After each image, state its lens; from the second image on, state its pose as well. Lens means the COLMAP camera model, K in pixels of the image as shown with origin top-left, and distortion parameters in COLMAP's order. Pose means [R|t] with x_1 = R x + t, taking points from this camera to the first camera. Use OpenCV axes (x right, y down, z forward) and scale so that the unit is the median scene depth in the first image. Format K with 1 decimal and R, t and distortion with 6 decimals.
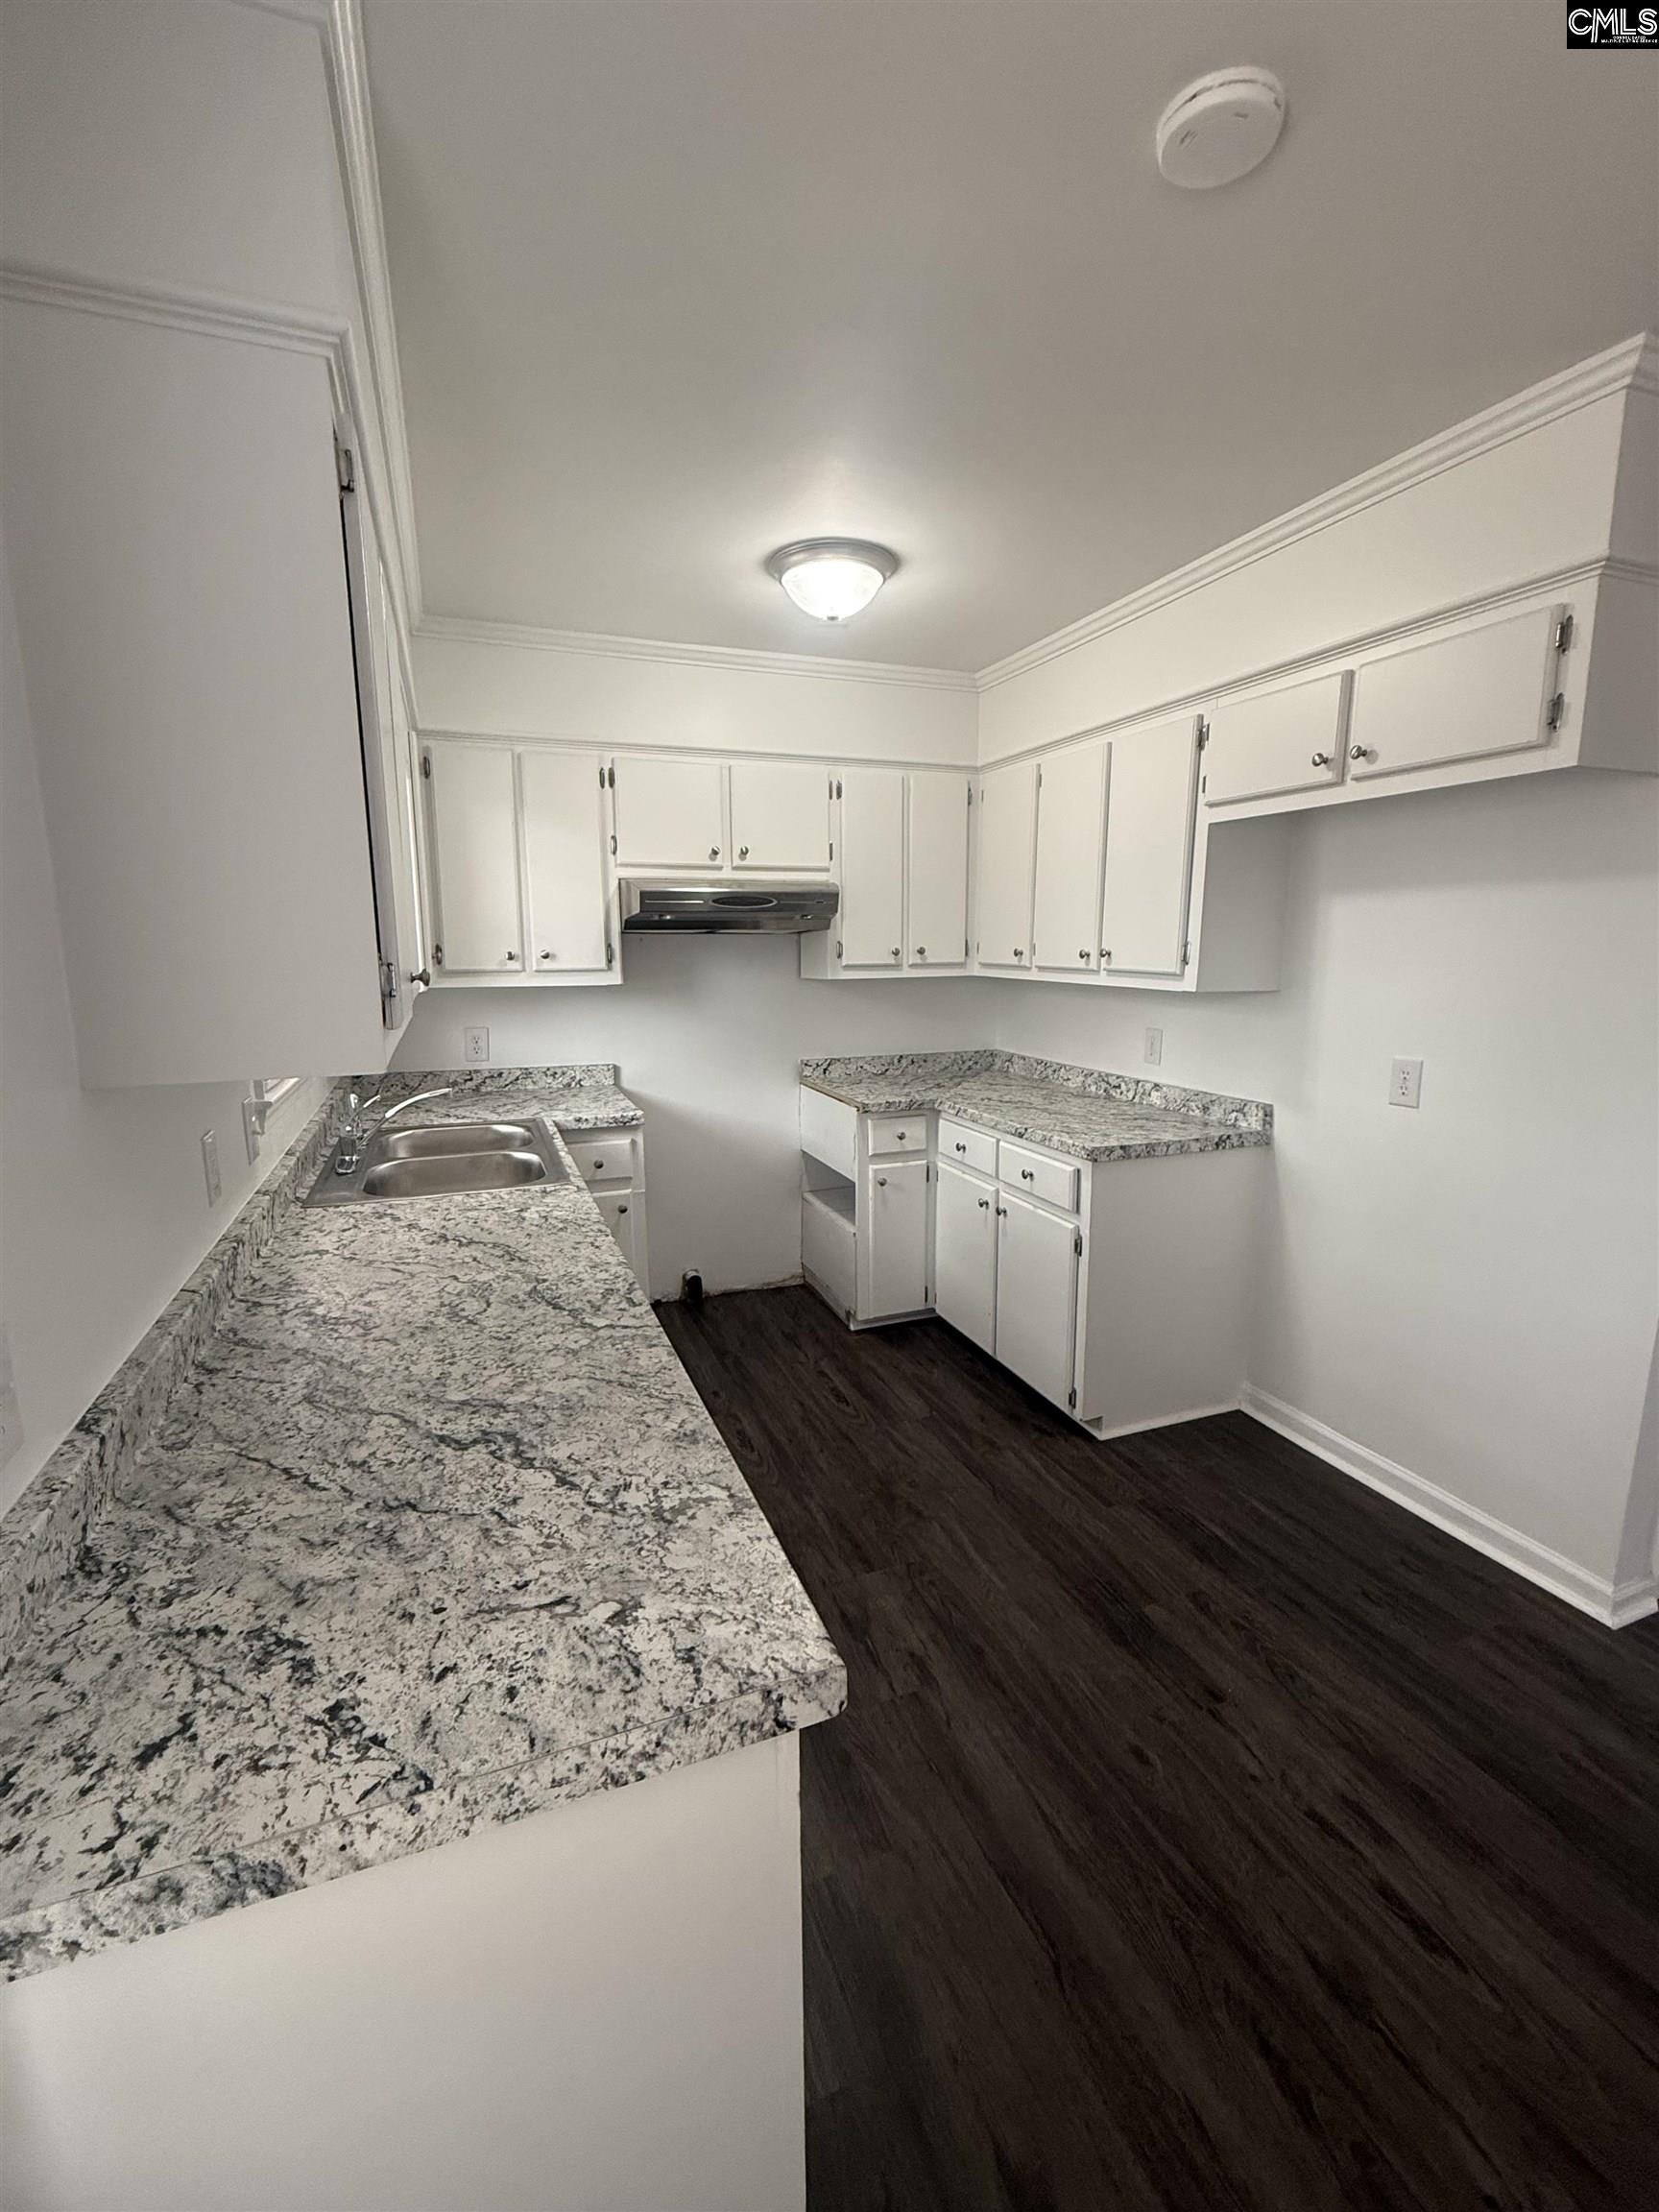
lens RADIAL K [[940.9, 0, 830.4], [0, 940.9, 1102.7], [0, 0, 1]] dist [0.000860, -0.000495]
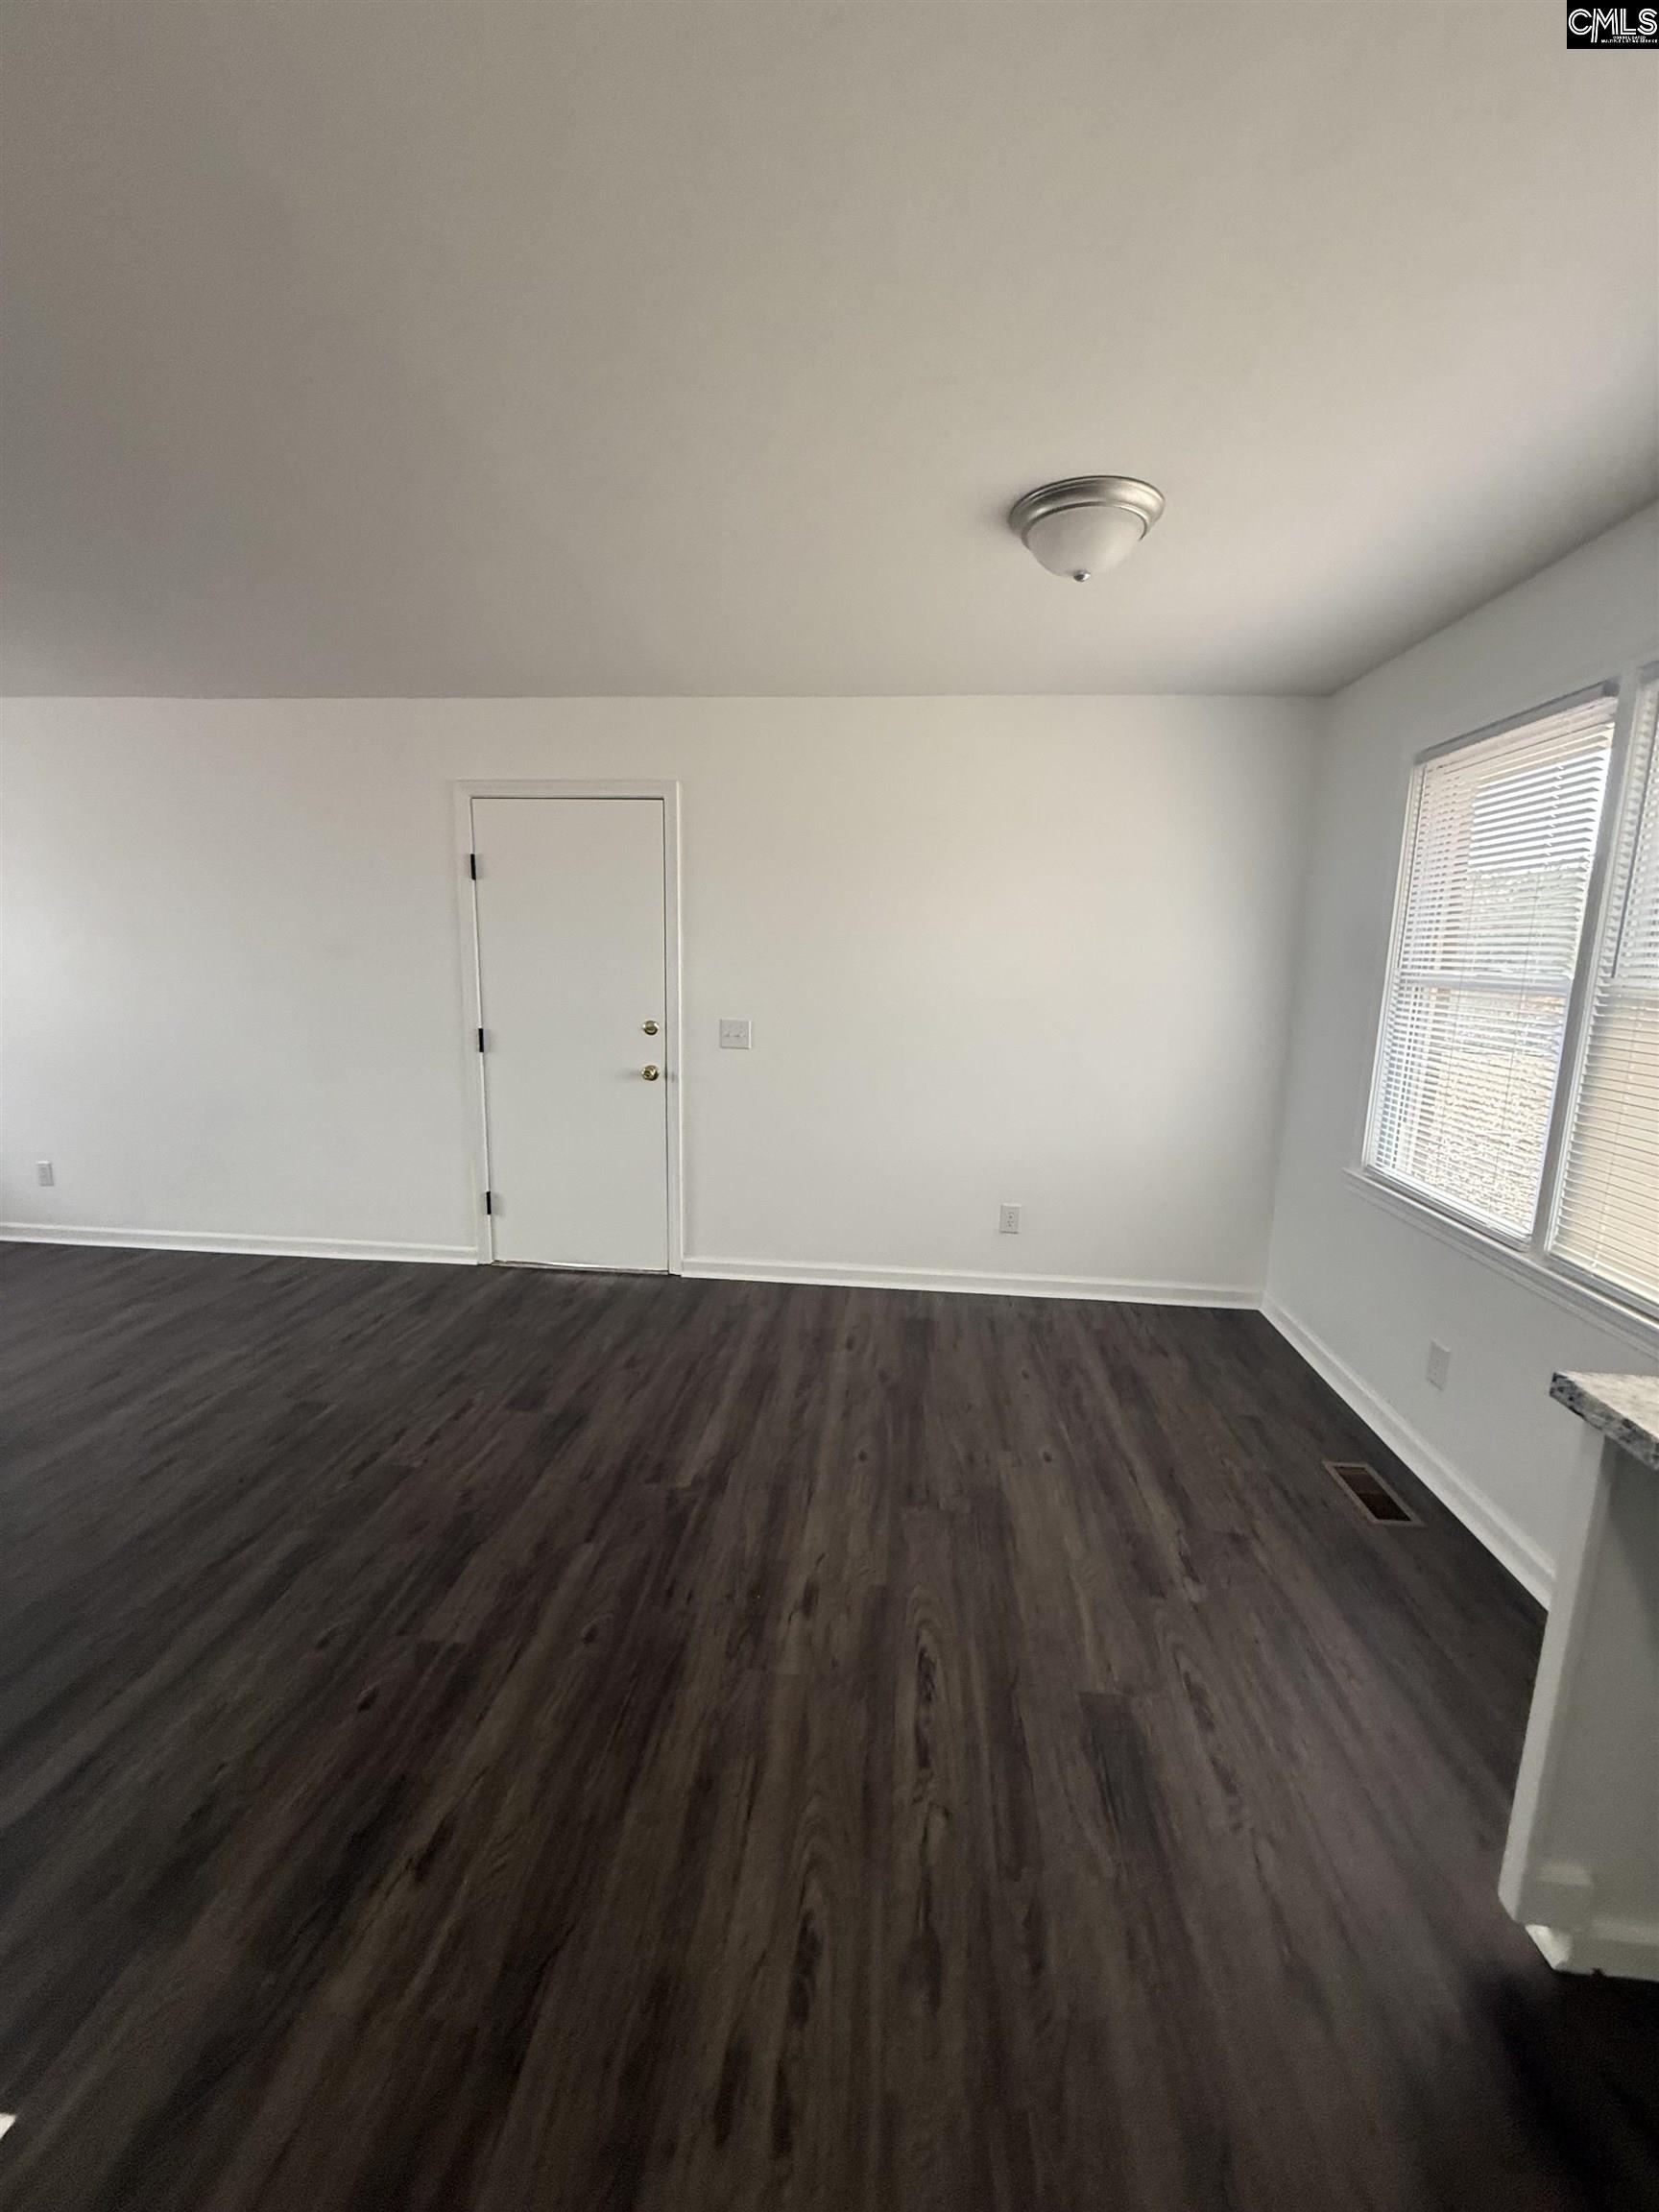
lens RADIAL K [[879.6, 0, 833.4], [0, 879.6, 1105.0], [0, 0, 1]] dist [-0.003153, 0.001366]
pose [[-0.894862, -0.088687, 0.437443, 0.165935], [0.062810, 0.945288, 0.320134, -0.144510], [-0.441901, 0.313952, -0.840332, 0.860781]]
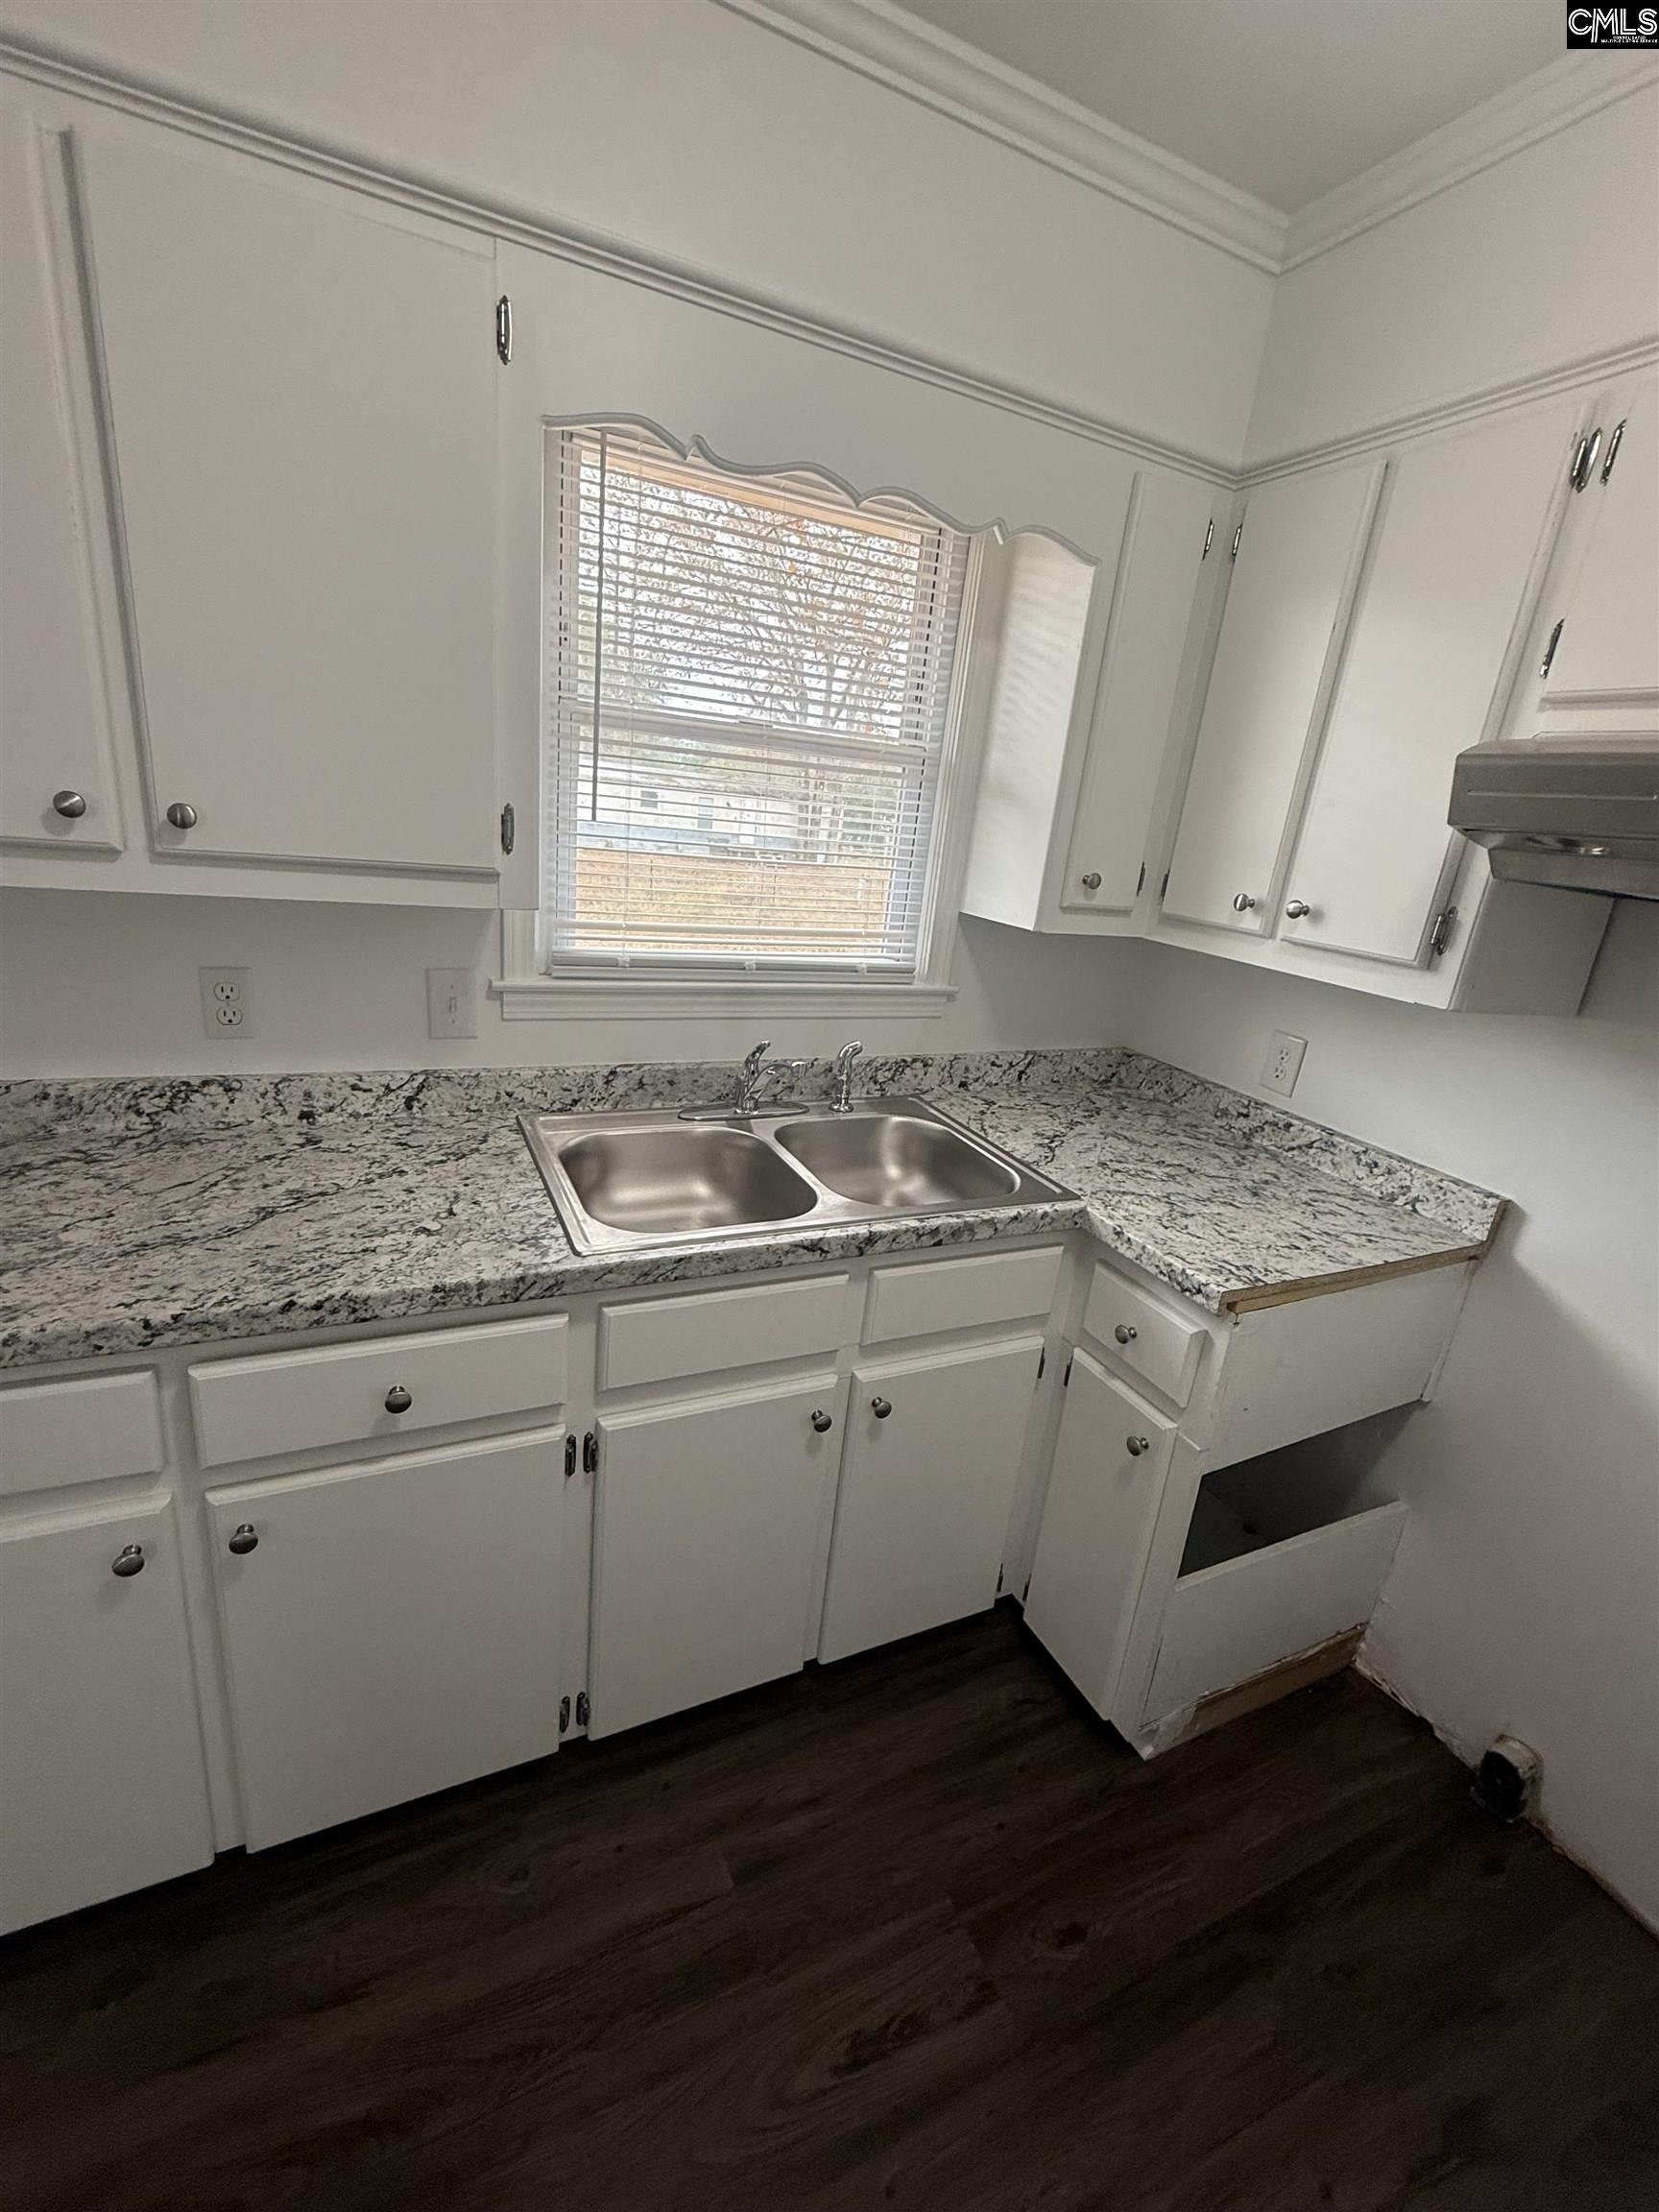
lens RADIAL K [[940.9, 0, 832.9], [0, 940.9, 1099.9], [0, 0, 1]] dist [0.000860, -0.000495]
pose [[0.068489, 0.305372, -0.949767, 0.216267], [-0.272589, 0.921505, 0.276628, -0.177829], [0.959690, 0.239950, 0.146354, 0.949353]]
